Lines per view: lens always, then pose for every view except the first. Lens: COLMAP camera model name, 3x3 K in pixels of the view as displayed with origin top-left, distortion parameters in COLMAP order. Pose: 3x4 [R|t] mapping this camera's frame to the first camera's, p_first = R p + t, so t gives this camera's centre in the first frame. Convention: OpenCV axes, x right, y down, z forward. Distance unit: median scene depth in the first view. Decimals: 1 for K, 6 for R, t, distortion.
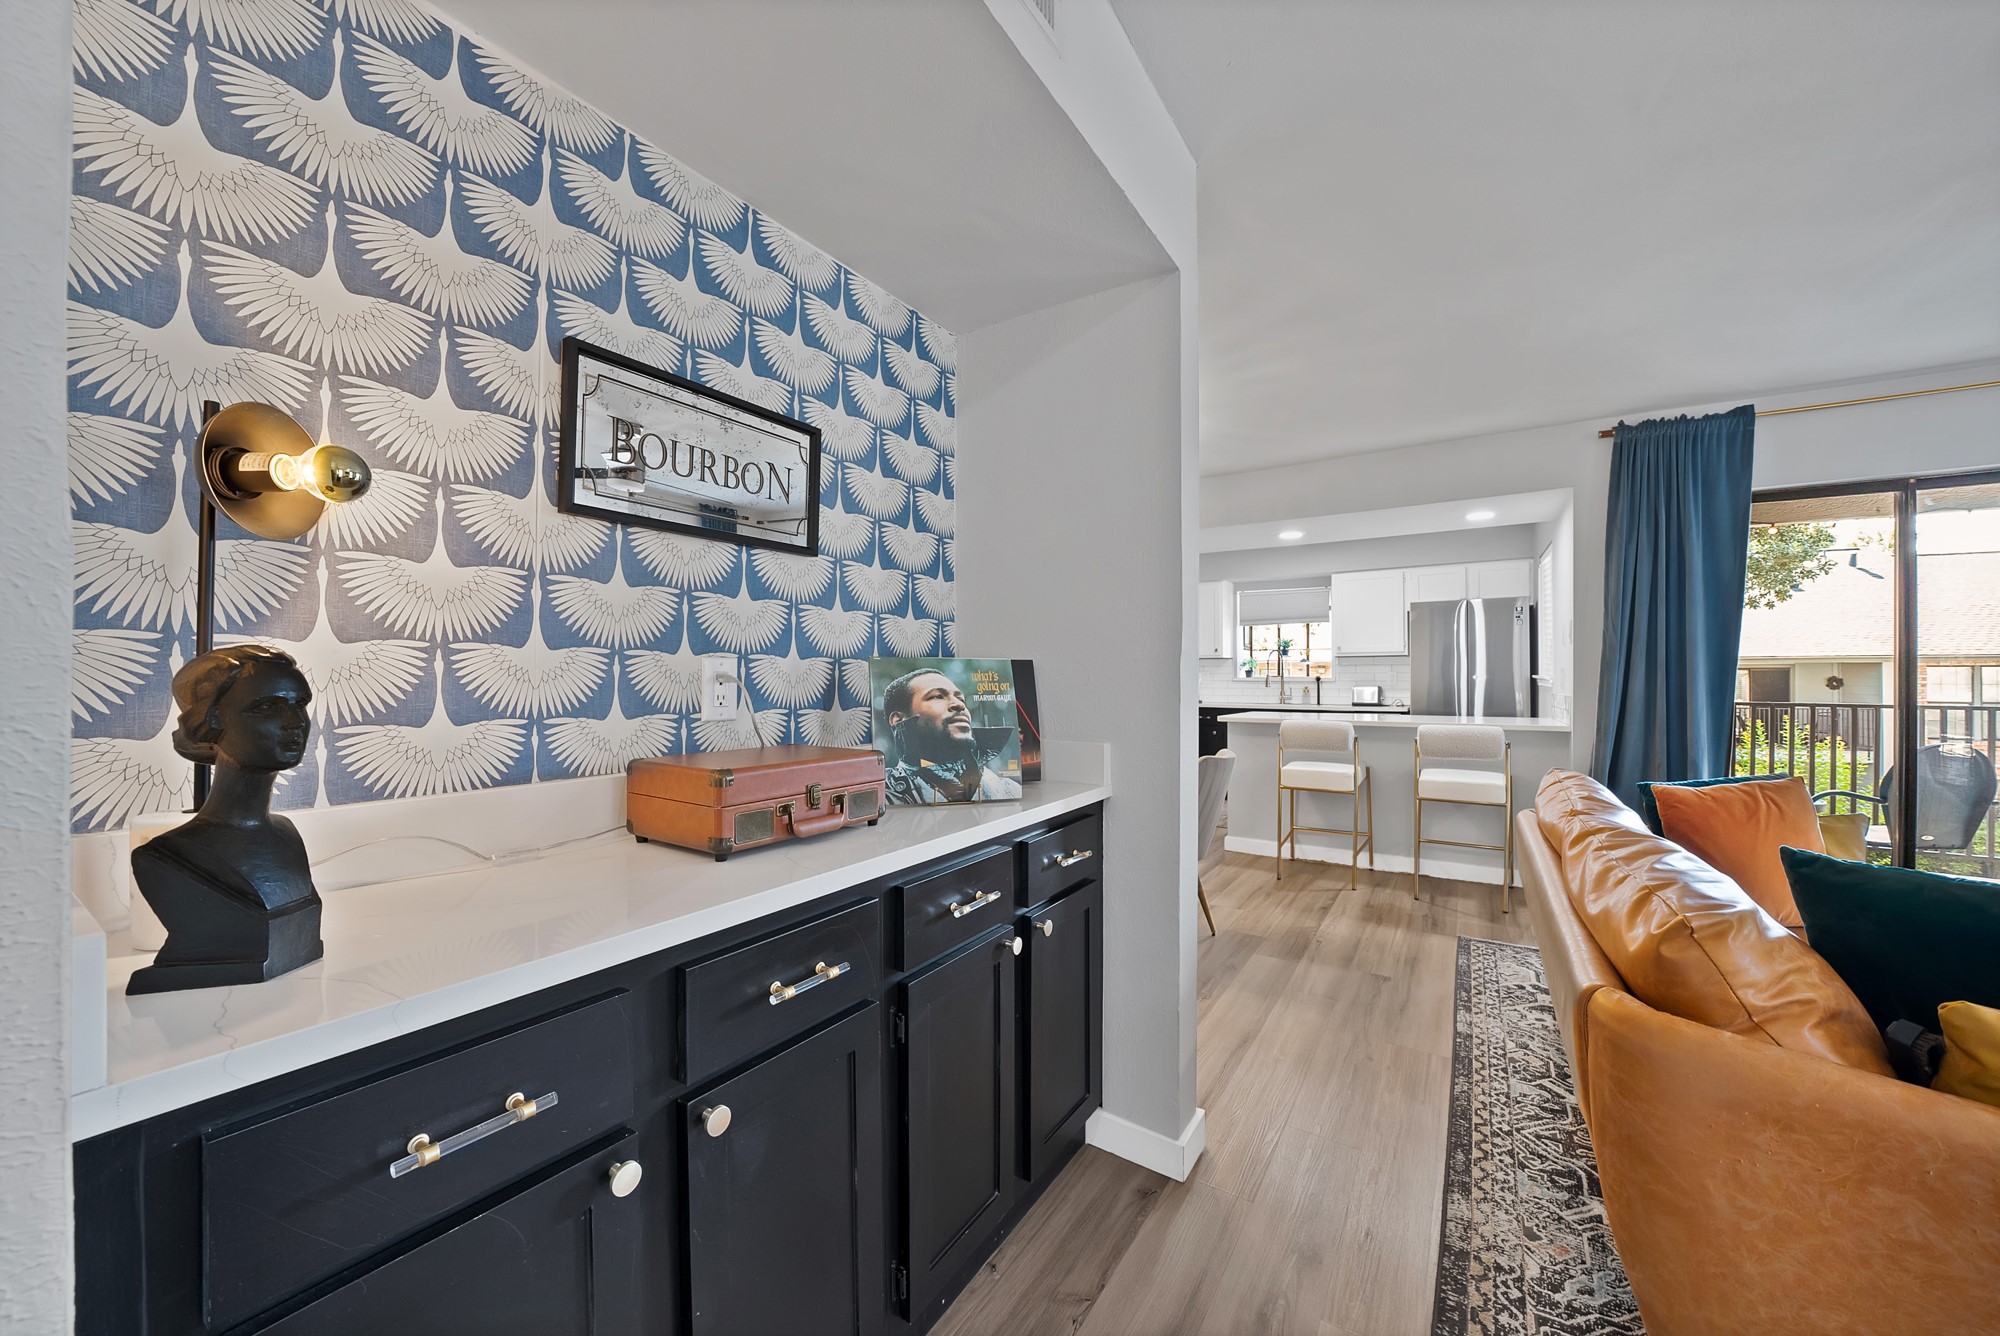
lens RADIAL K [[725.3, 0, 993.2], [0, 725.3, 676.2], [0, 0, 1]] dist [-0.031359, 0.003491]
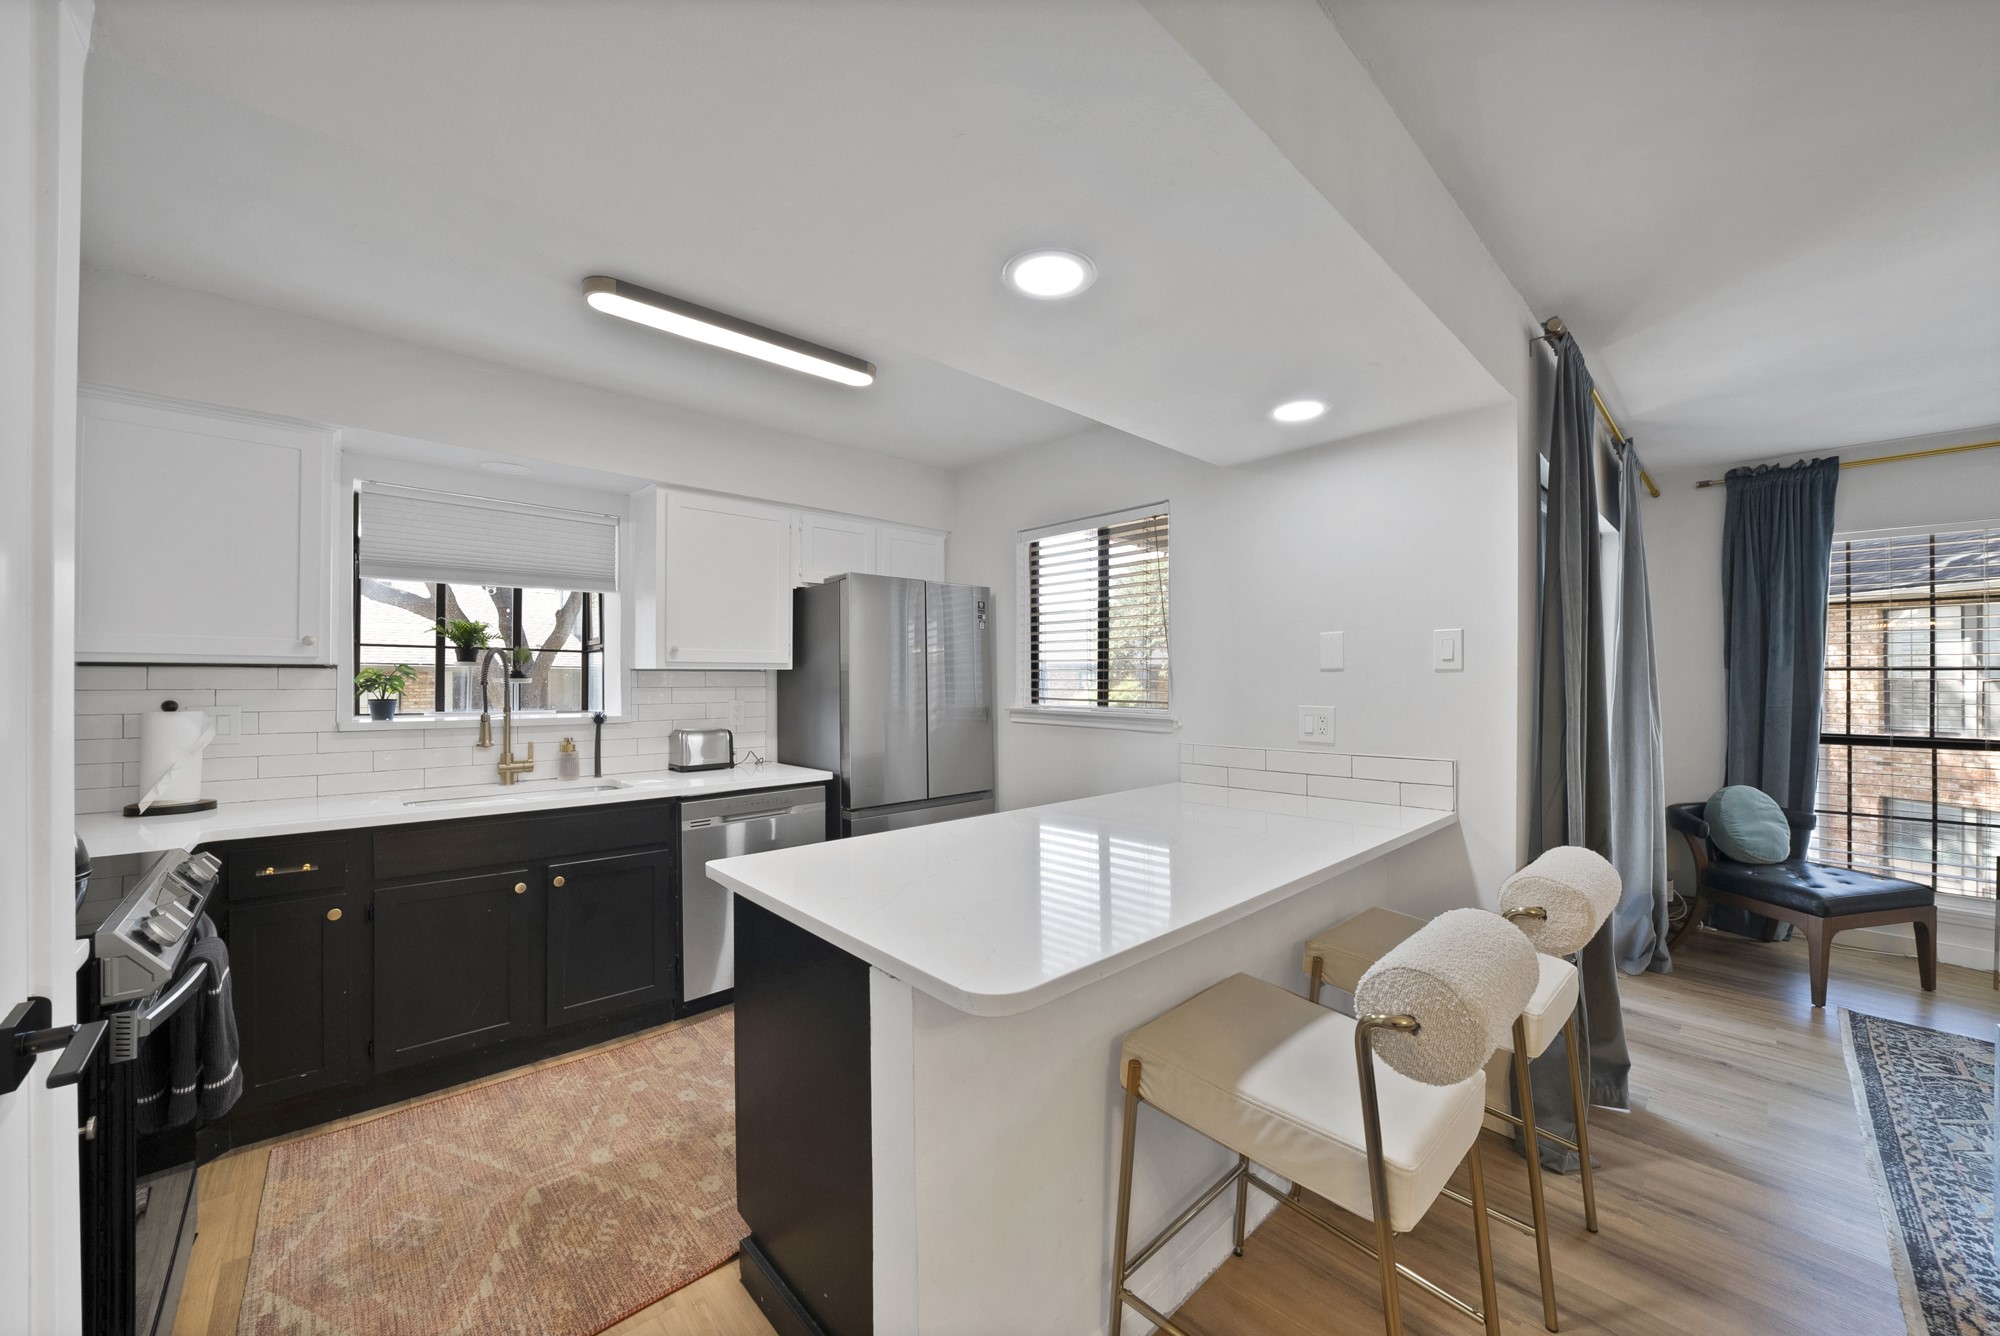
lens RADIAL K [[733.4, 0, 1006.7], [0, 733.4, 675.1], [0, 0, 1]] dist [-0.026054, 0.004011]
pose [[0.241007, 0.005911, 0.970505, 0.324339], [-0.000555, 0.999982, -0.005953, -0.078851], [-0.970523, 0.000896, 0.241006, 2.565589]]
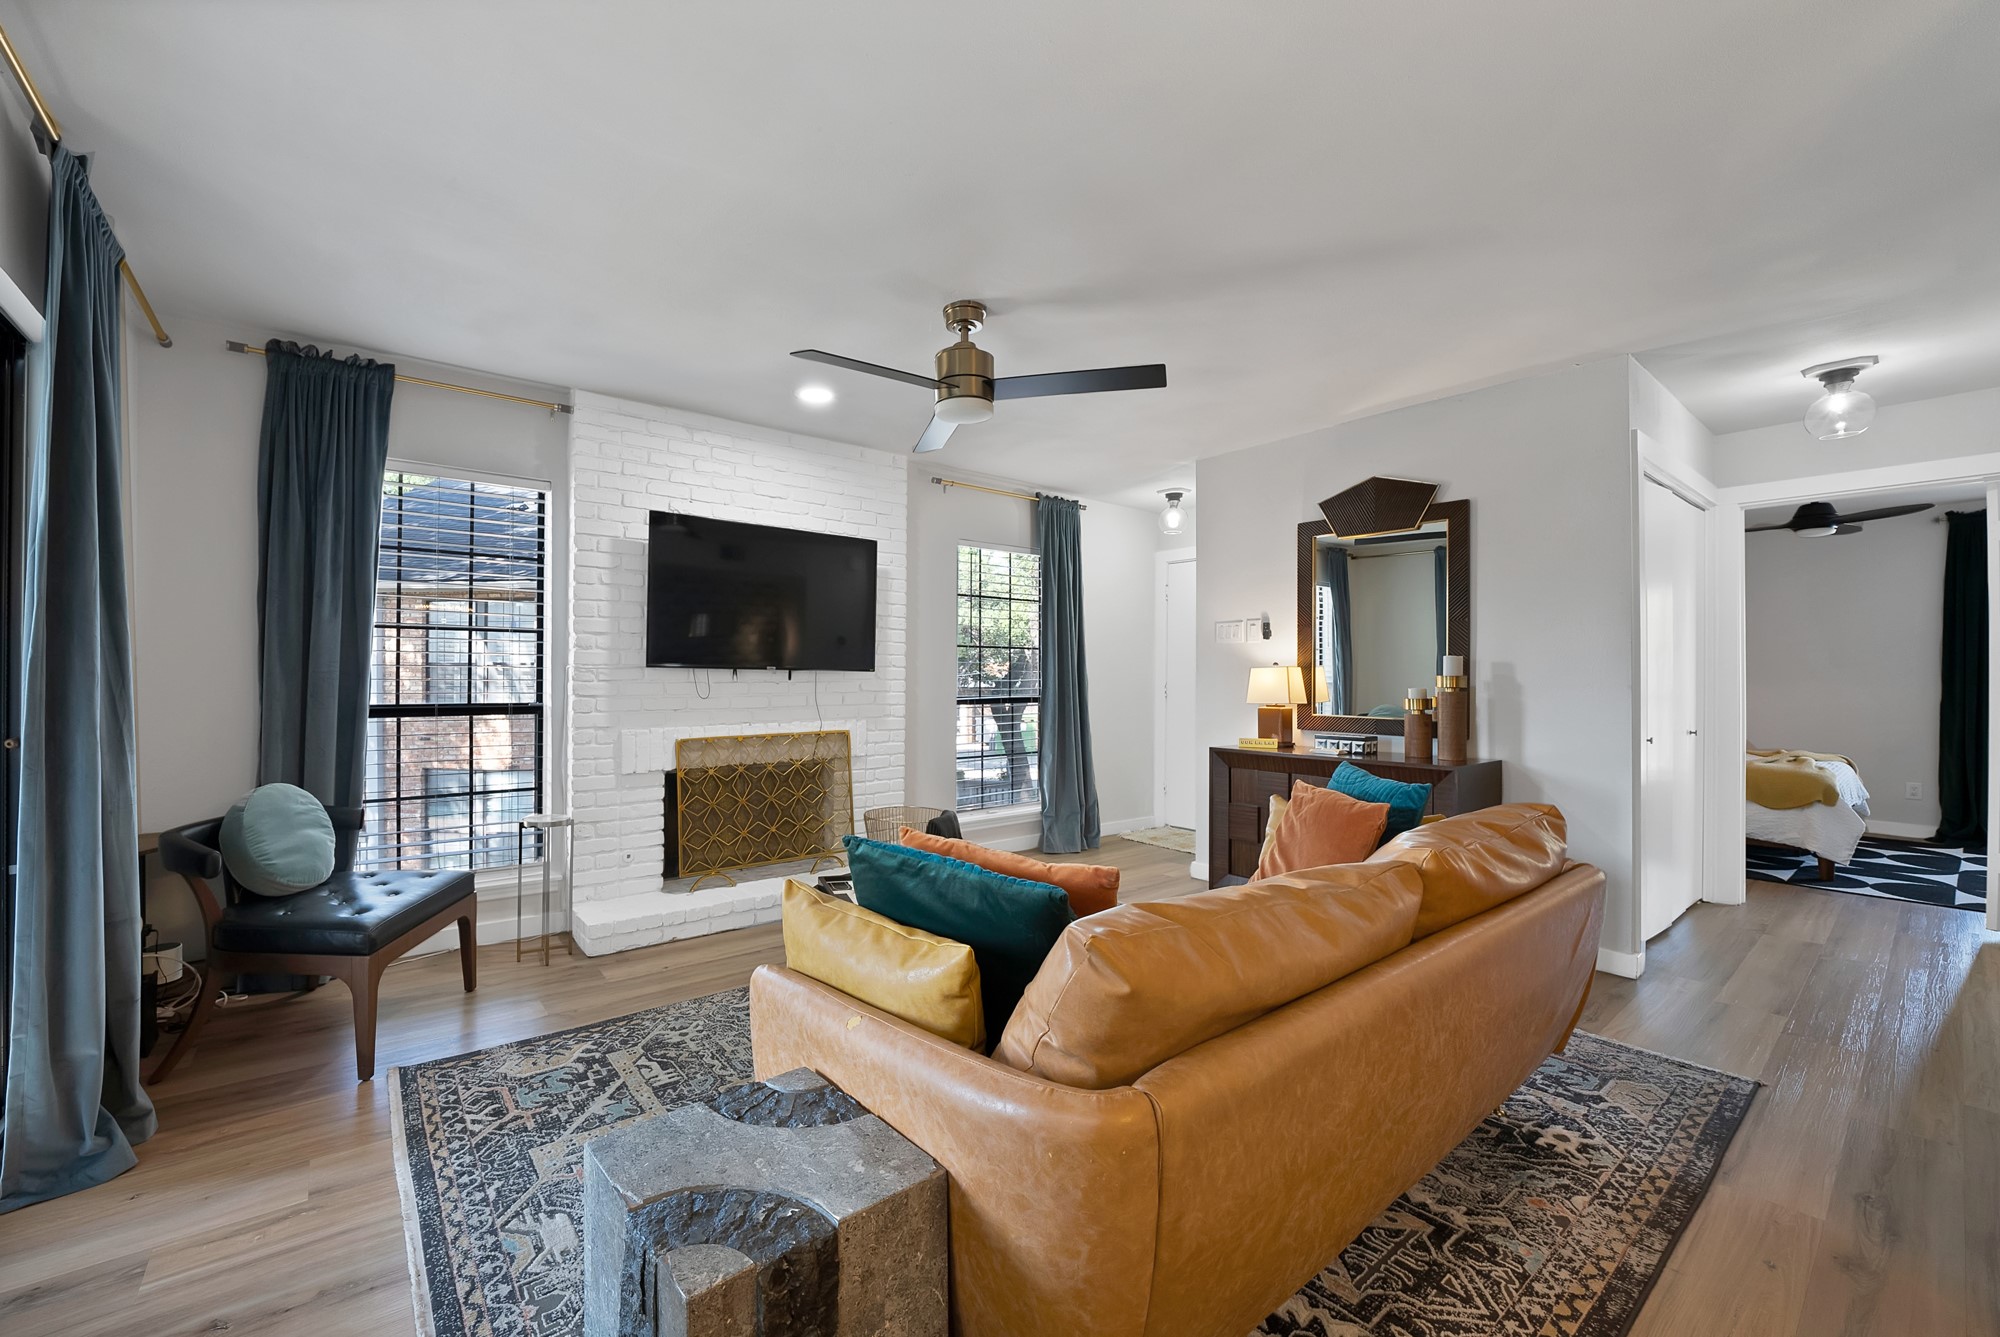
lens RADIAL K [[775.0, 0, 894.5], [0, 775.0, 669.1], [0, 0, 1]] dist [-0.017098, 0.000726]
pose [[-0.930912, 0.000872, 0.365242, 1.072818], [-0.001569, 0.999978, -0.006384, -0.000964], [-0.365240, -0.006516, -0.930891, 2.023338]]
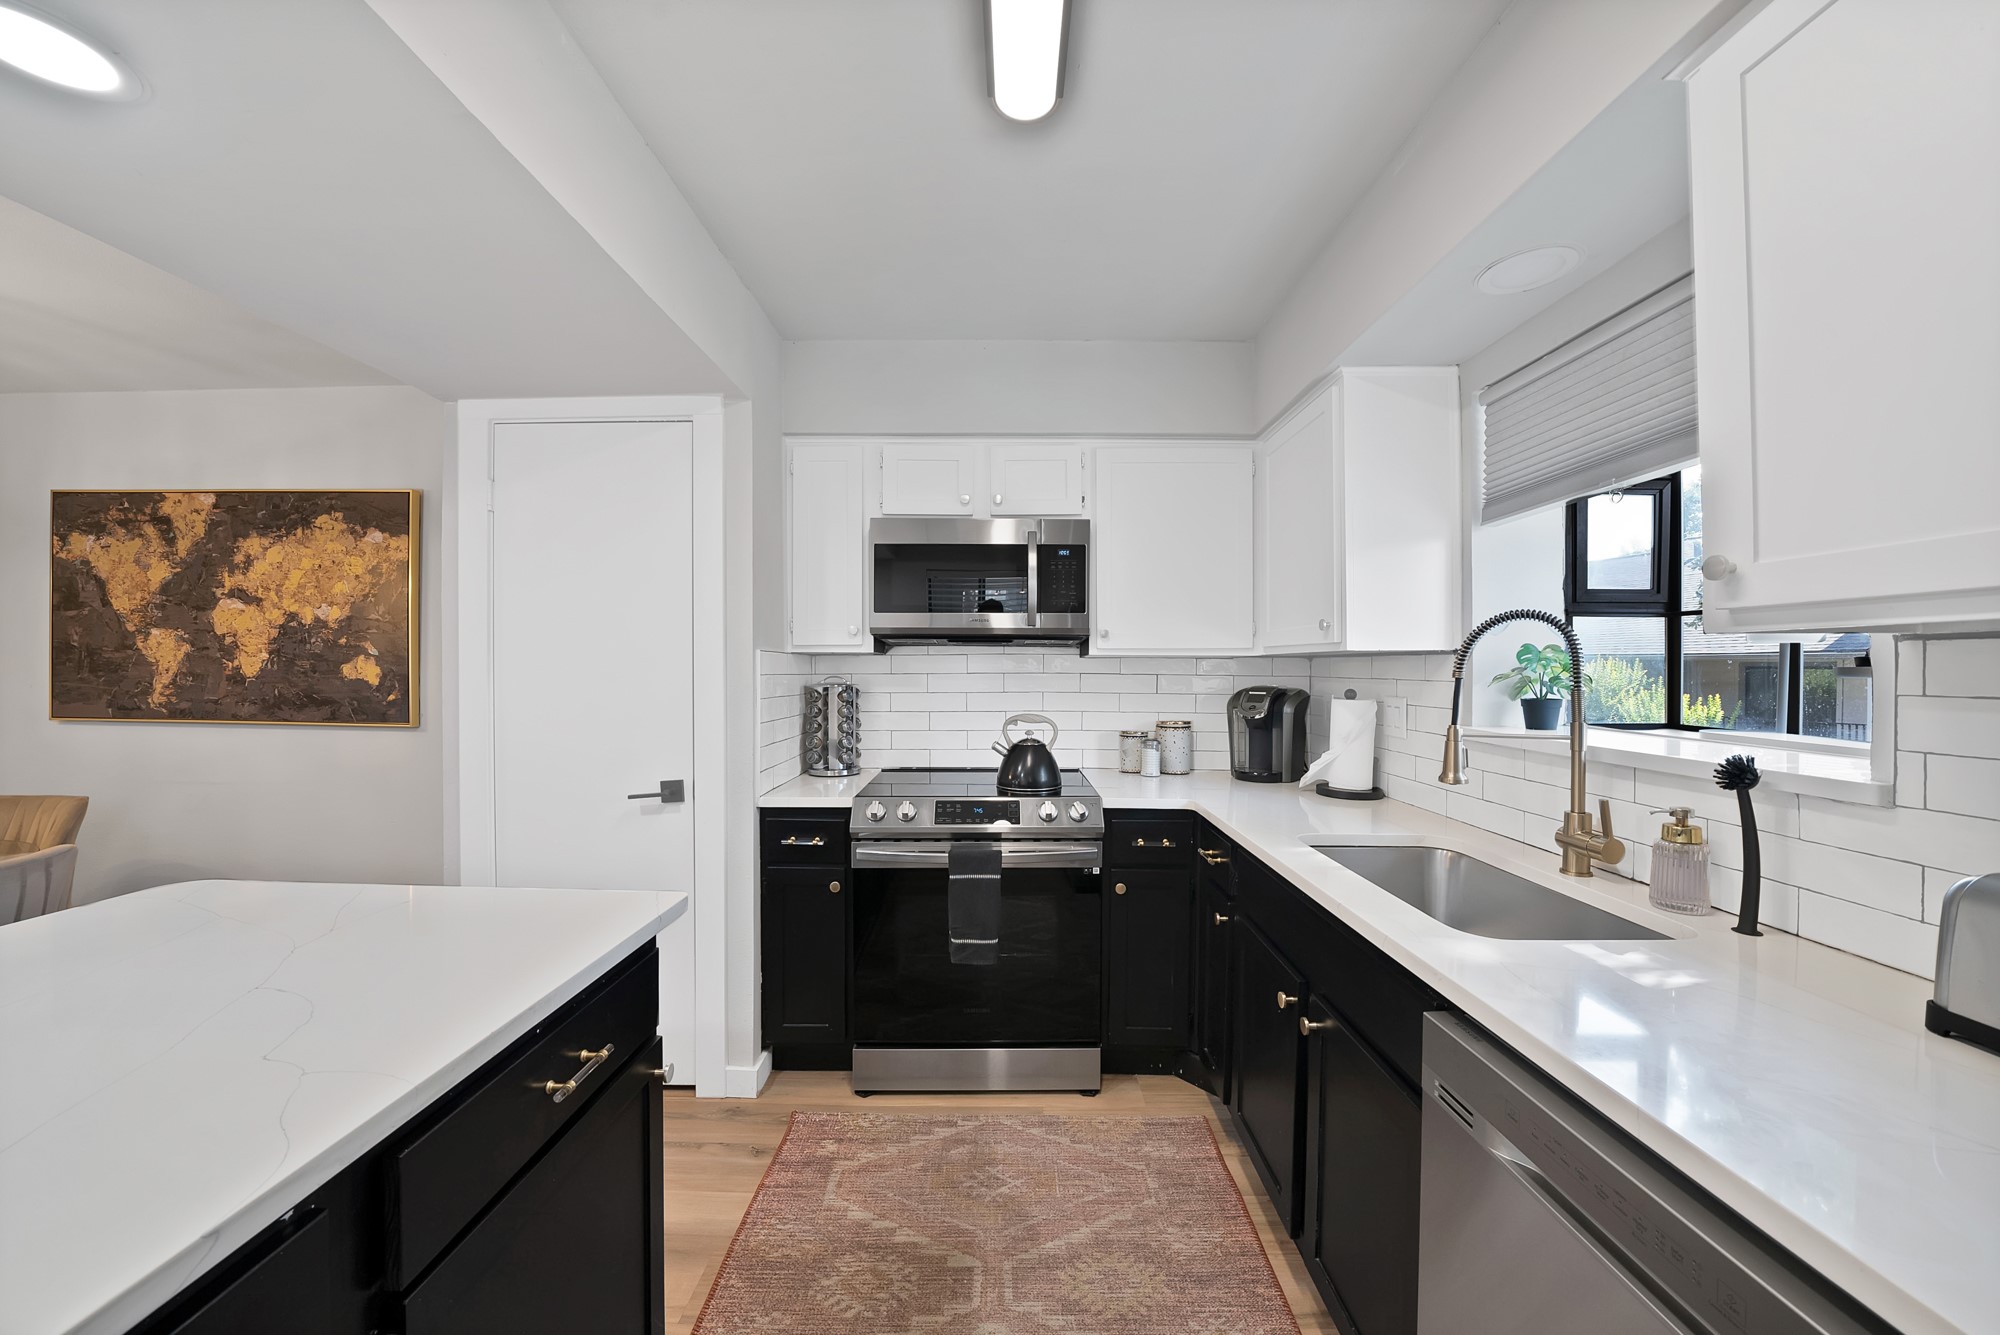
lens RADIAL K [[733.4, 0, 1006.7], [0, 733.4, 674.6], [0, 0, 1]] dist [-0.026054, 0.004011]
pose [[0.535313, 0.008332, -0.844613, 1.964787], [-0.002993, 0.999964, 0.007967, -0.075484], [0.844649, -0.001737, 0.535318, 3.044148]]
